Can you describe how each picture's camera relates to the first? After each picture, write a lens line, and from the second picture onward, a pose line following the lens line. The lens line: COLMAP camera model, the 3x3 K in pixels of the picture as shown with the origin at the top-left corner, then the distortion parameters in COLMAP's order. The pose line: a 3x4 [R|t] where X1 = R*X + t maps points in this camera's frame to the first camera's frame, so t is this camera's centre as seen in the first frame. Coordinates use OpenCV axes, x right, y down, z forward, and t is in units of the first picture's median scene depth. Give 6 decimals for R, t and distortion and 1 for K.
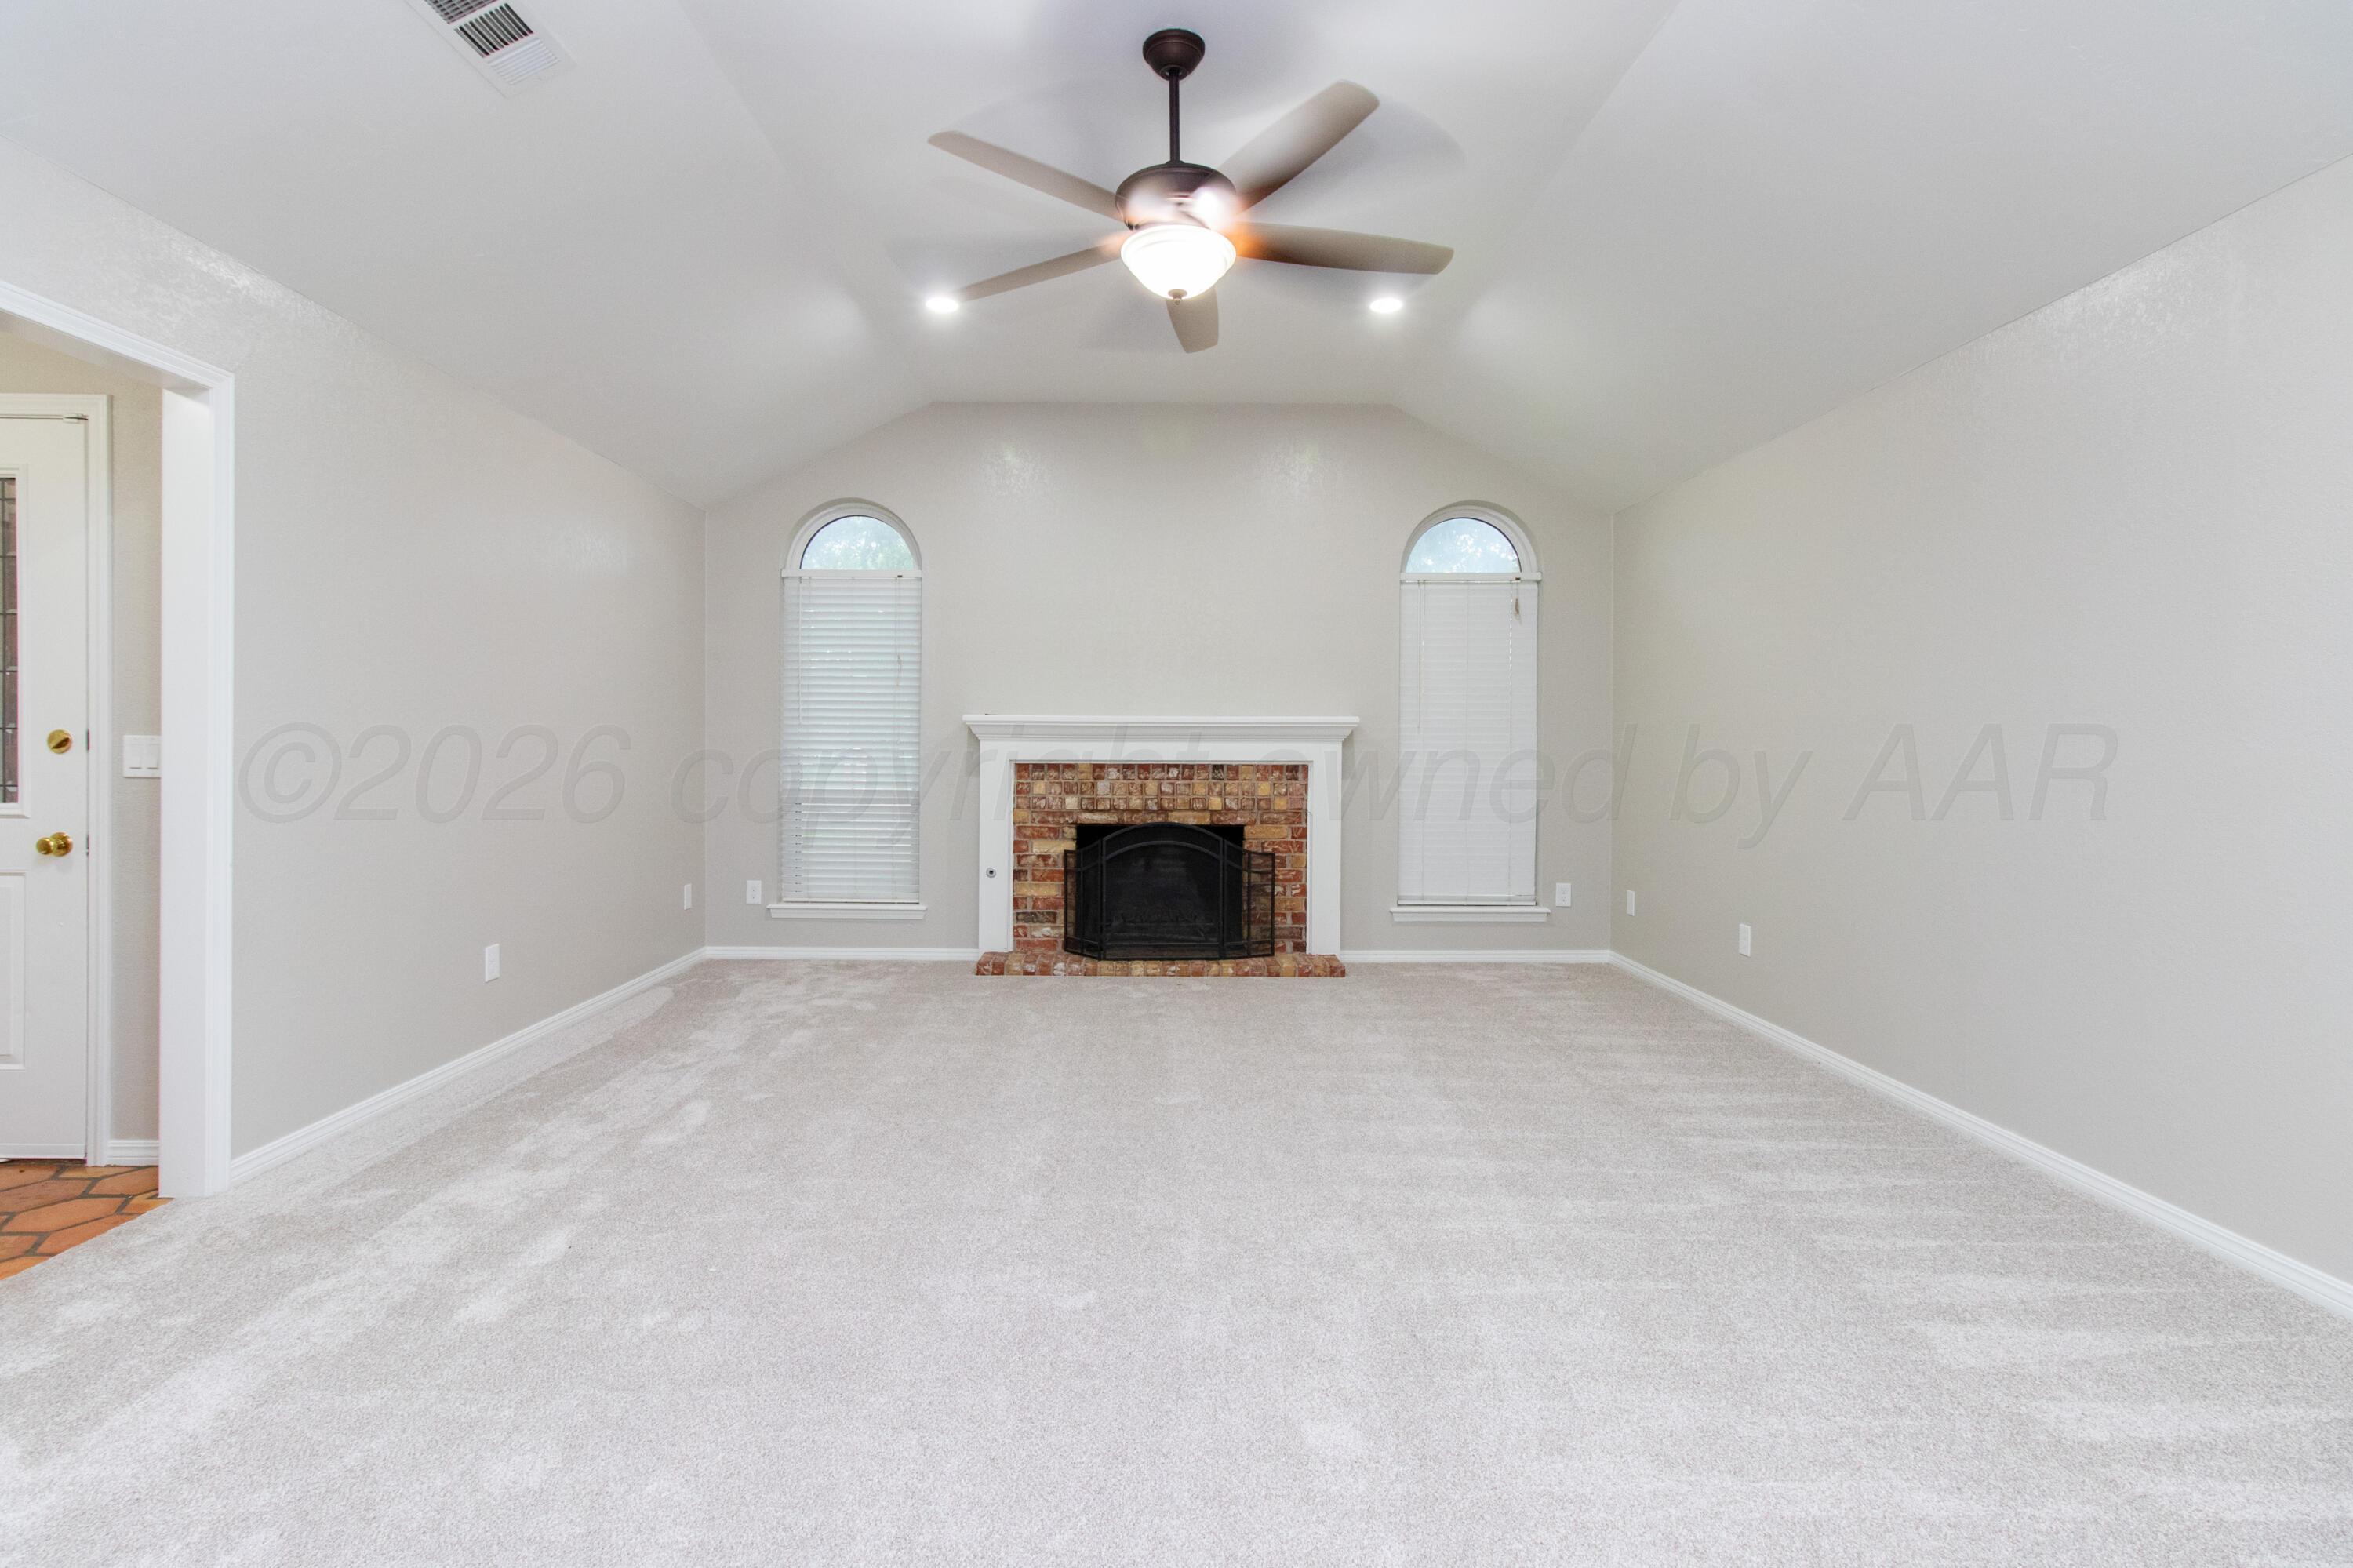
lens RADIAL K [[1098.3, 0, 1158.0], [0, 1098.3, 756.6], [0, 0, 1]] dist [0.003932, -0.000493]
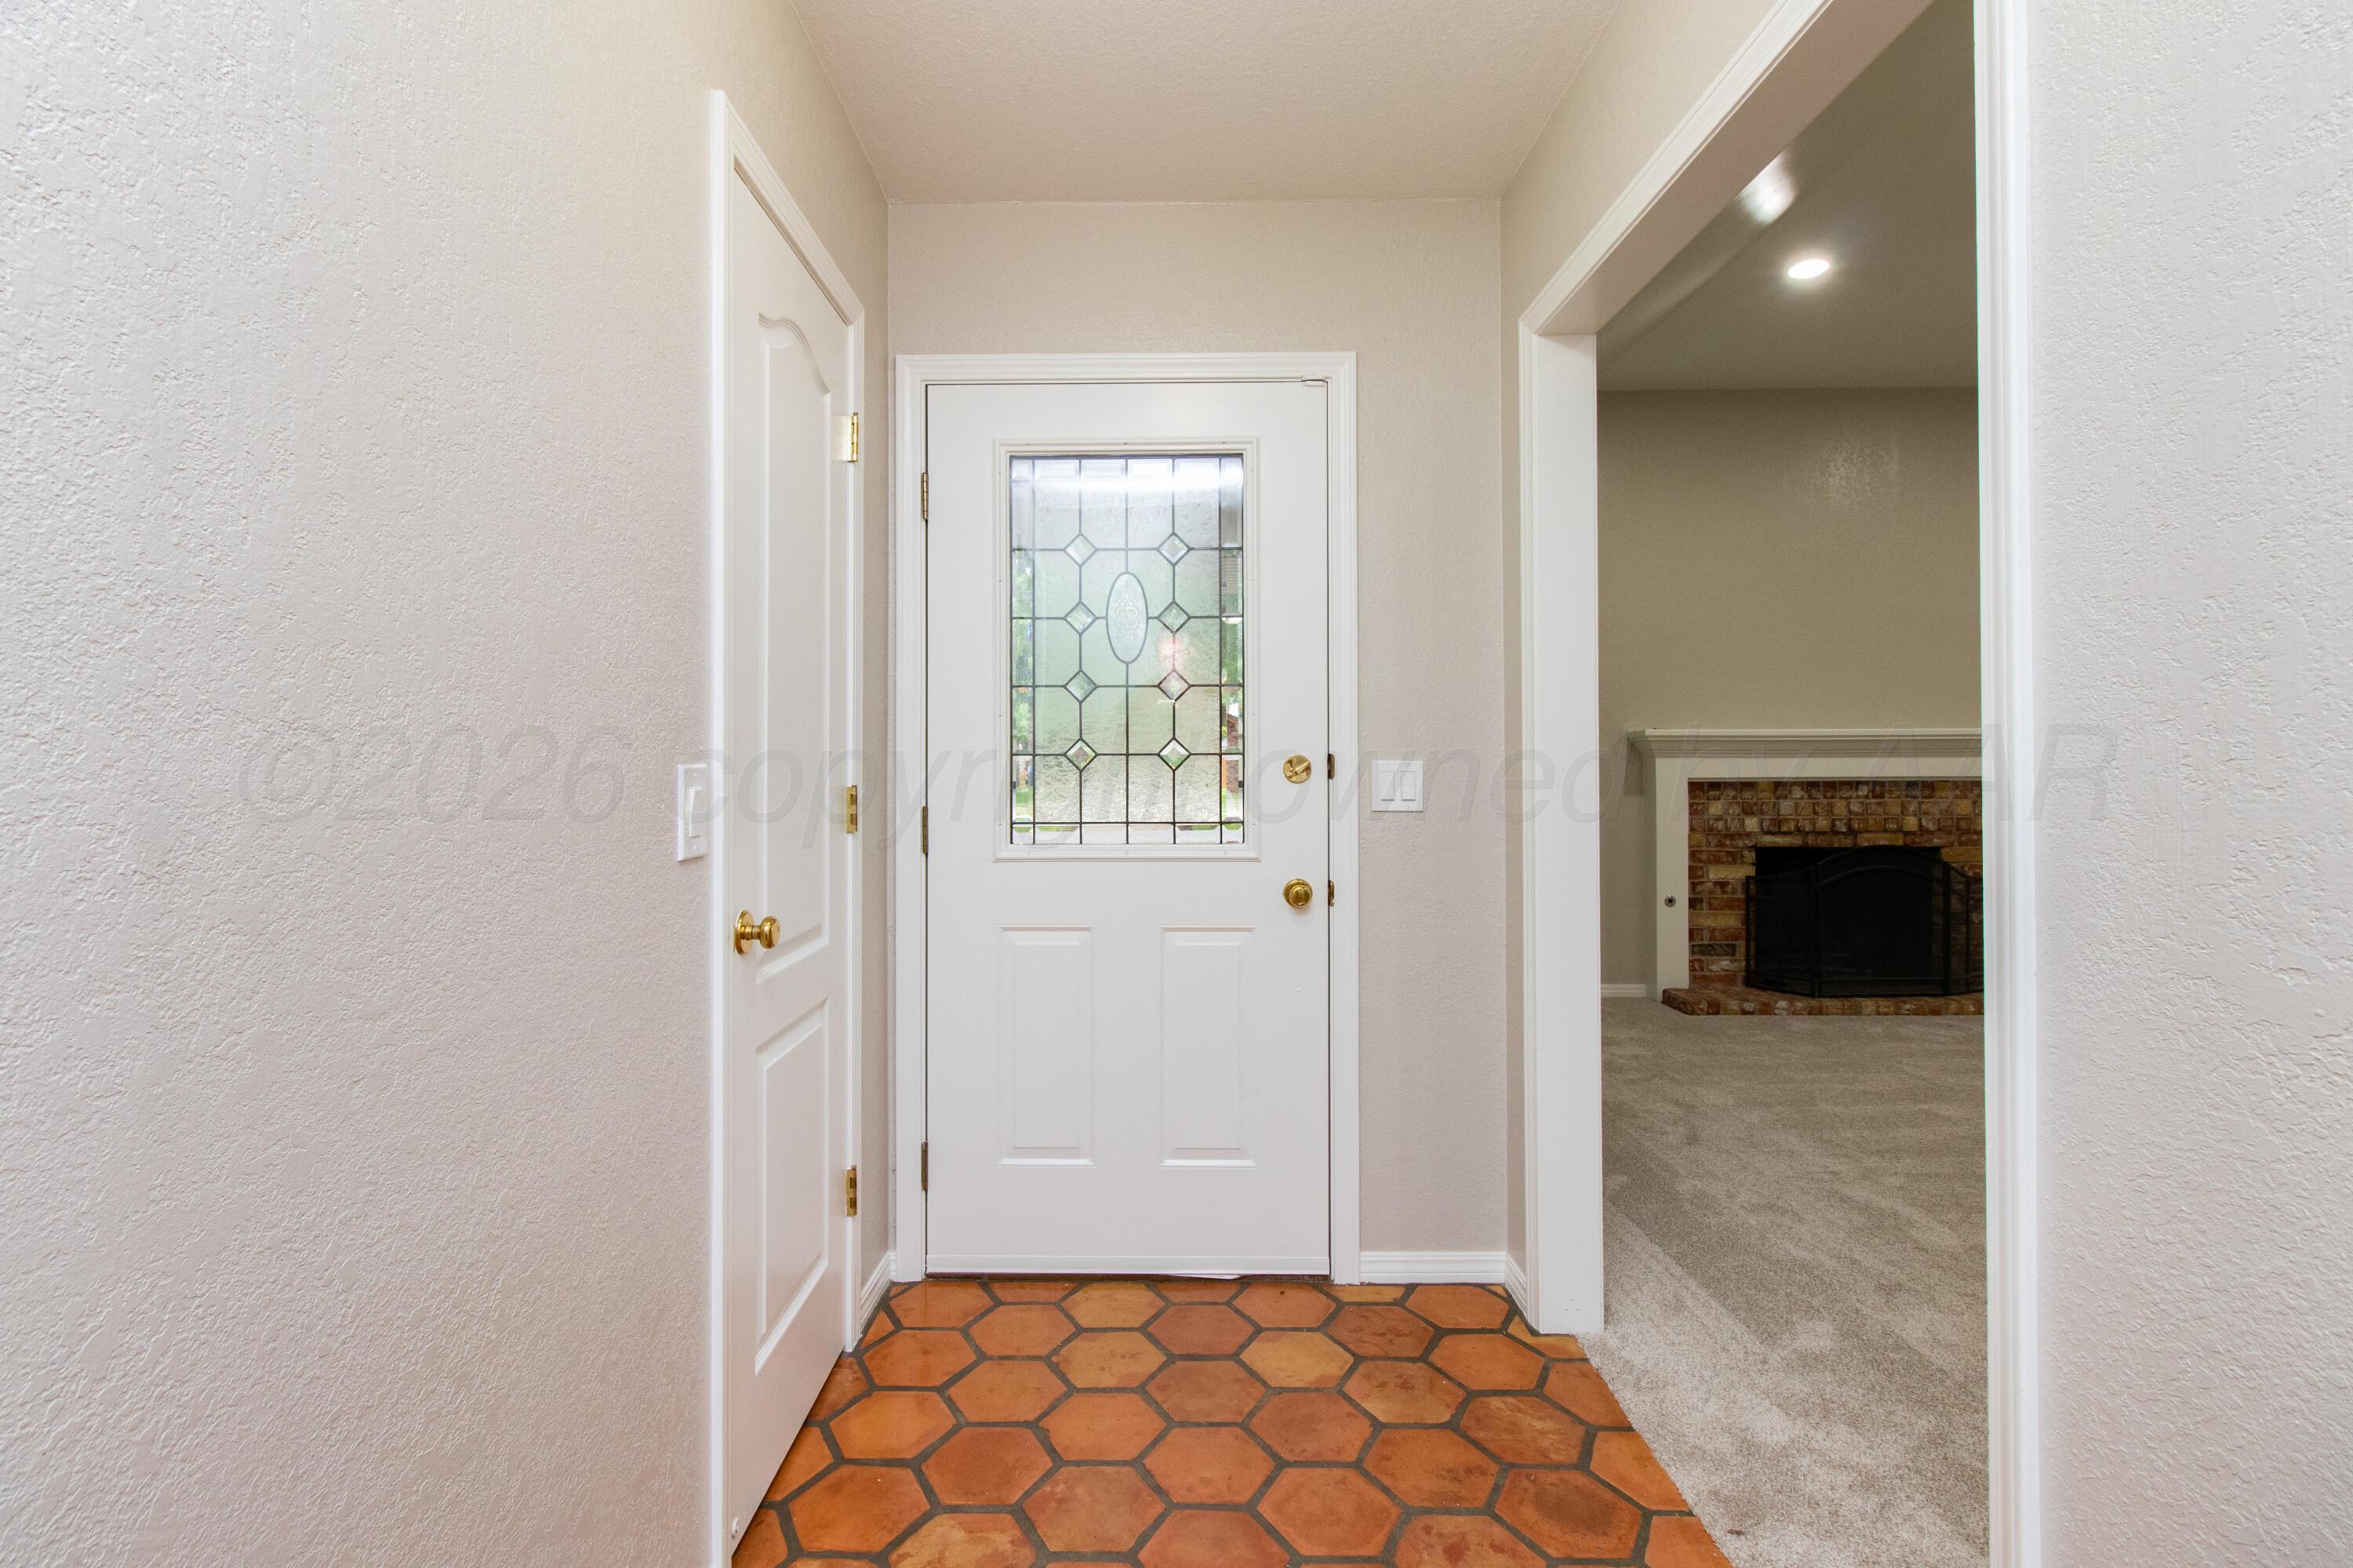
lens RADIAL K [[1069.6, 0, 1162.6], [0, 1069.6, 754.2], [0, 0, 1]] dist [-0.000403, -0.000156]
pose [[0.999886, -0.009840, -0.011453, -0.560233], [0.009642, 0.999805, -0.017222, -0.005947], [0.011621, 0.017110, 0.999786, 0.099566]]
